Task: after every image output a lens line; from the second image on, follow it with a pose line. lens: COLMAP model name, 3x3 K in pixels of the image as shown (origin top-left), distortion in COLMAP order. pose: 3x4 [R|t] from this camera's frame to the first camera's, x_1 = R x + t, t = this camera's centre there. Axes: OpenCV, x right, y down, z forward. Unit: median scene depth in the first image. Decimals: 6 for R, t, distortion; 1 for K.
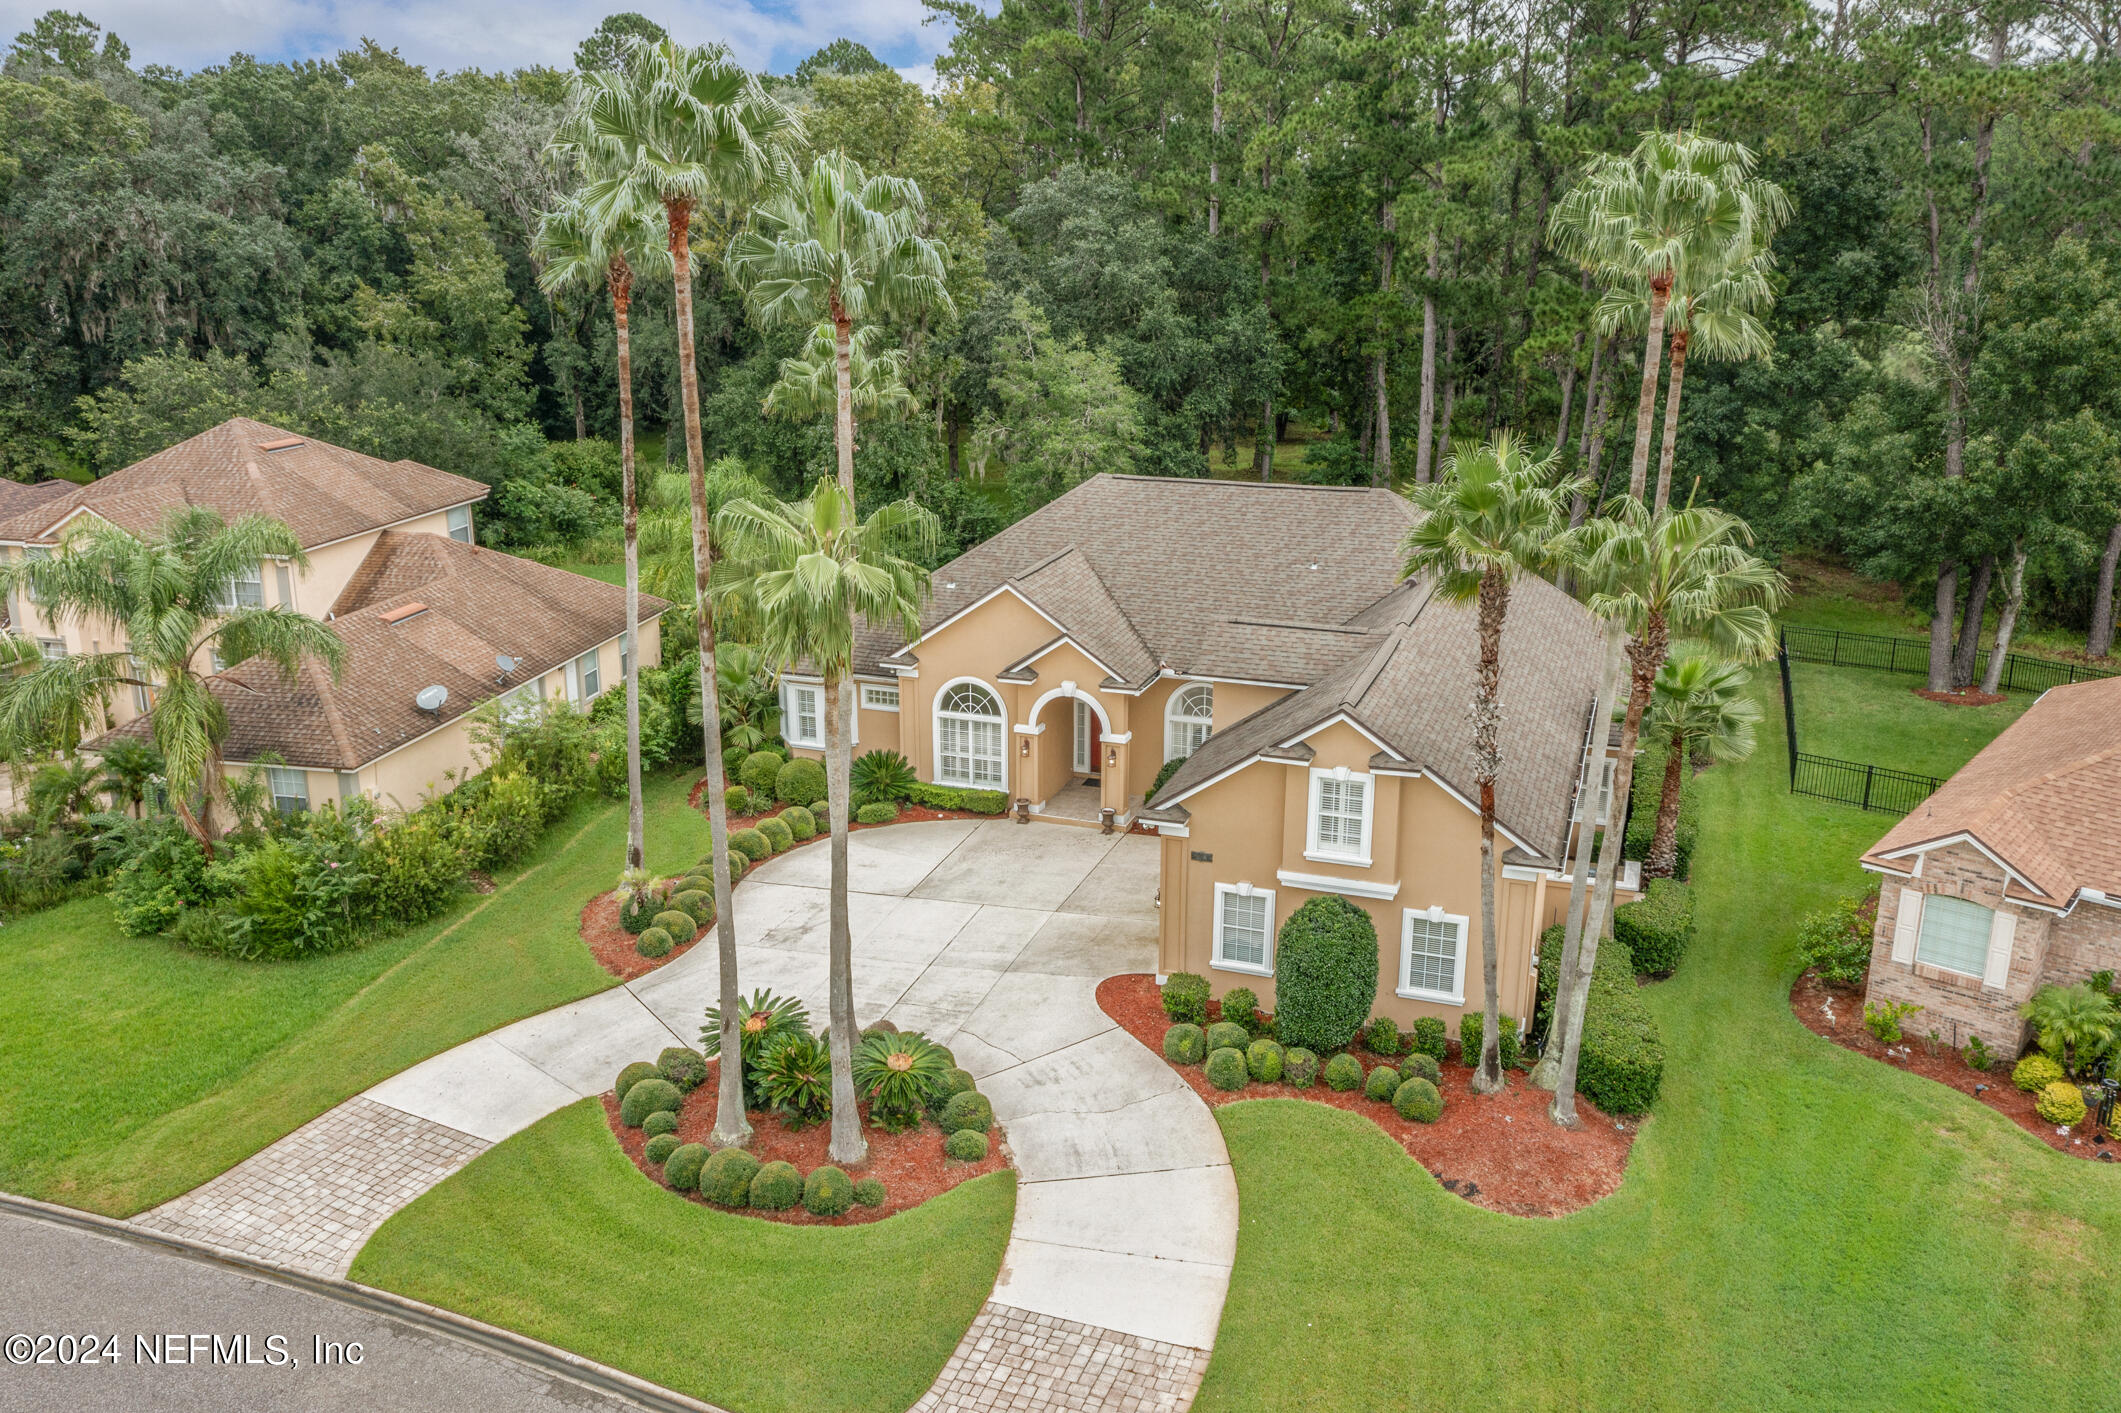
lens RADIAL K [[1725.7, 0, 1062.4], [0, 1725.7, 676.4], [0, 0, 1]] dist [0.017005, 0.003362]
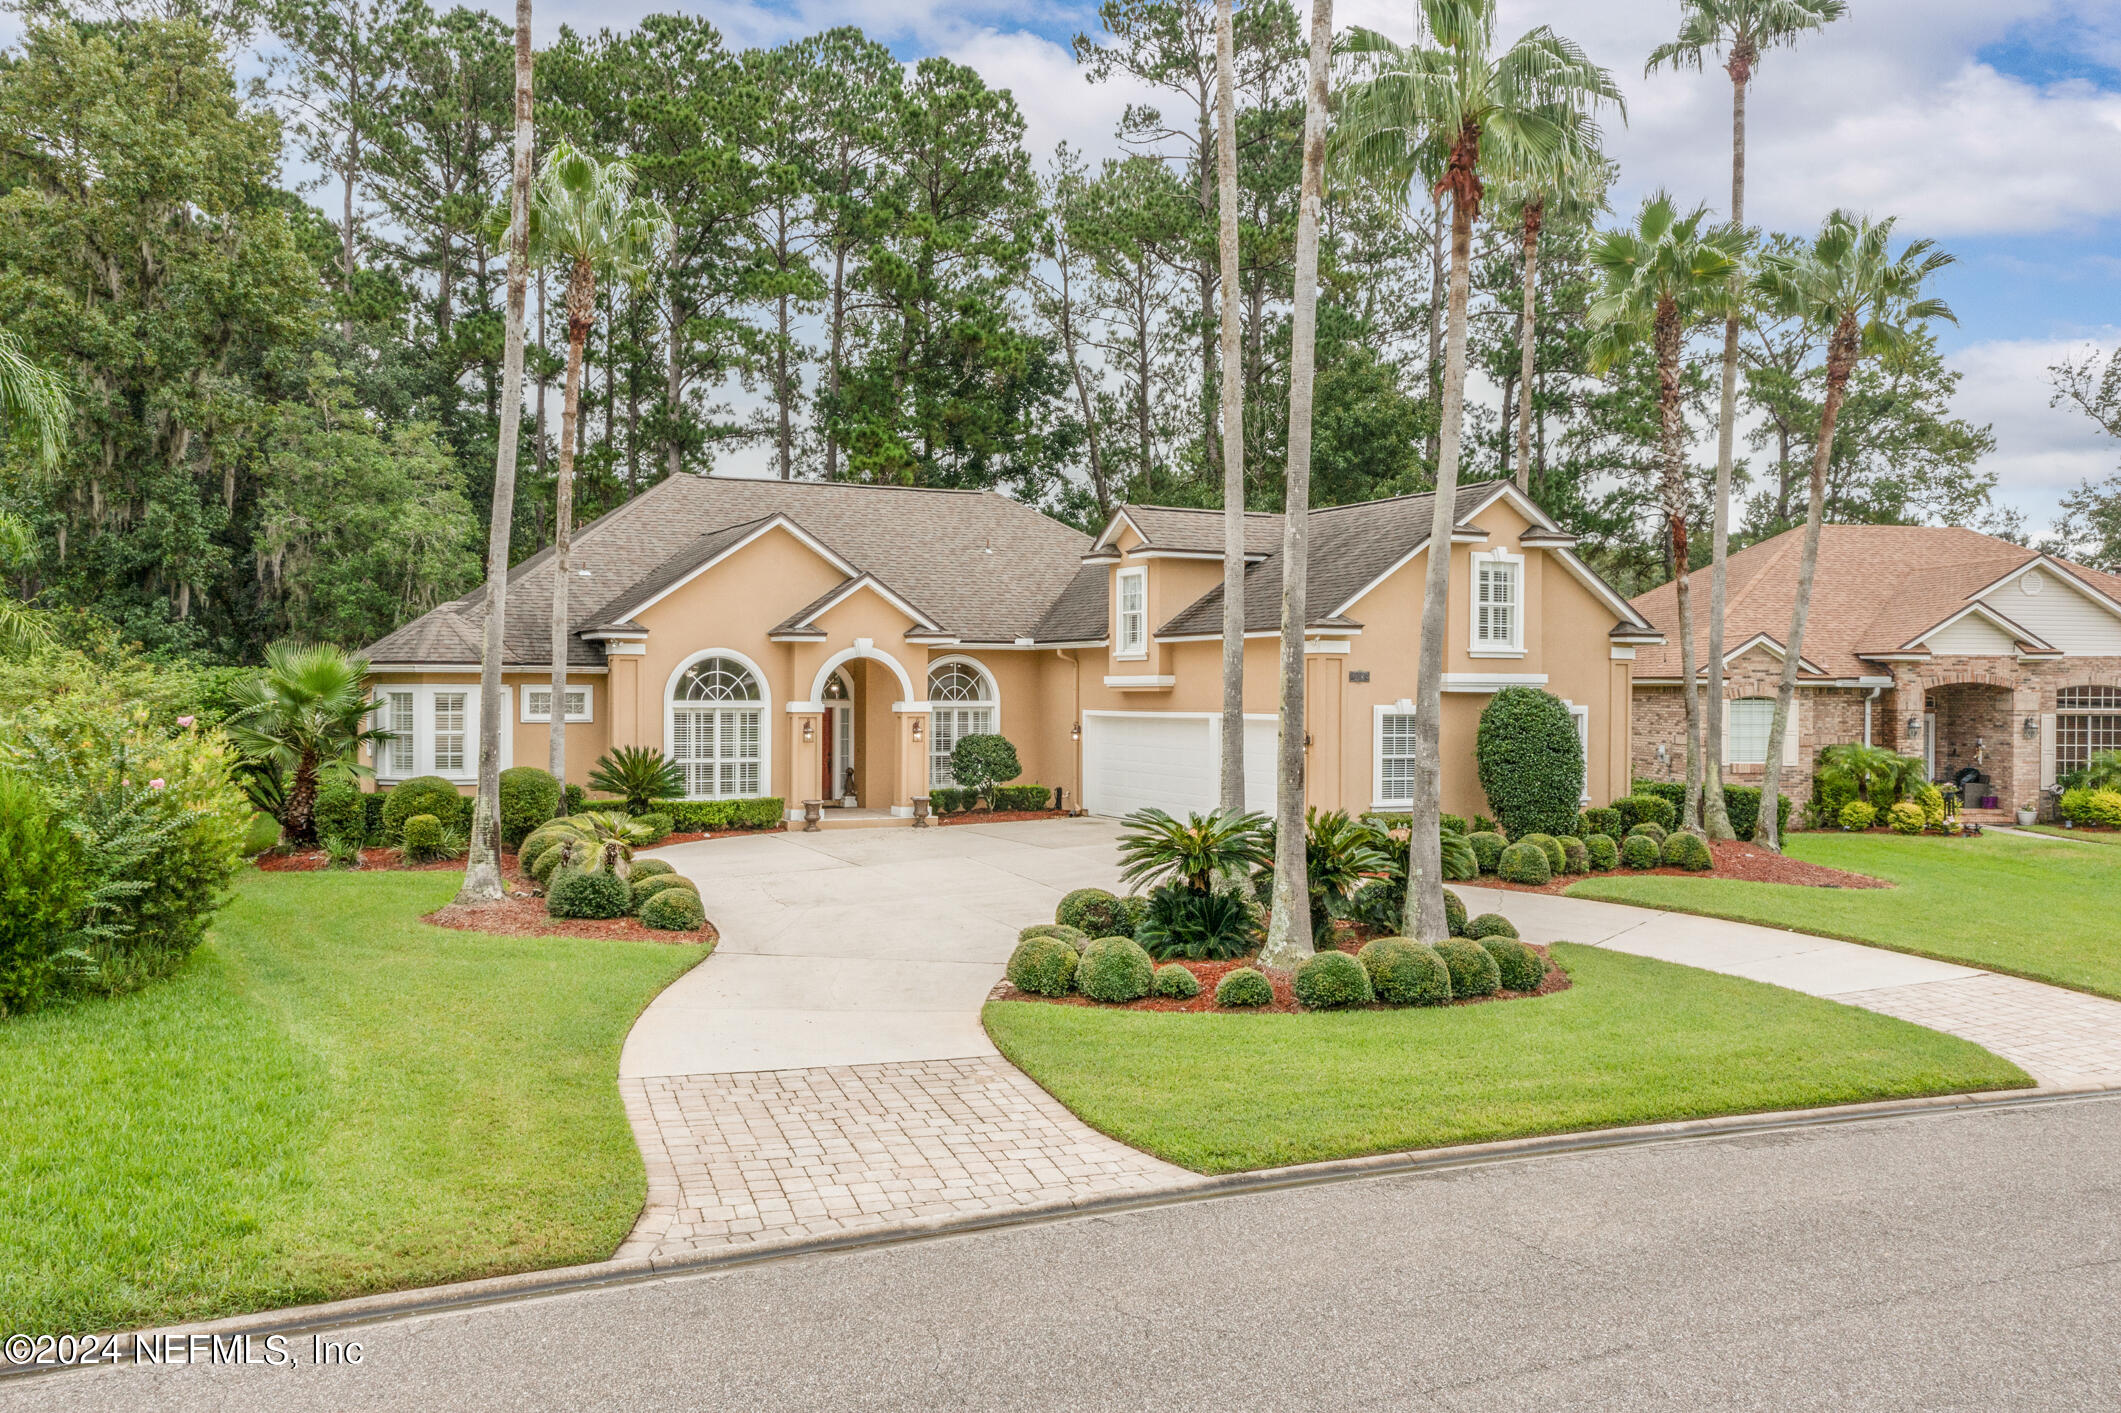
lens RADIAL K [[1725.7, 0, 1062.4], [0, 1725.7, 676.4], [0, 0, 1]] dist [0.017005, 0.003362]
pose [[0.680072, 0.006649, 0.733115, -0.507194], [0.196194, 0.961838, -0.190722, 0.186078], [-0.706407, 0.273537, 0.652815, 0.419236]]
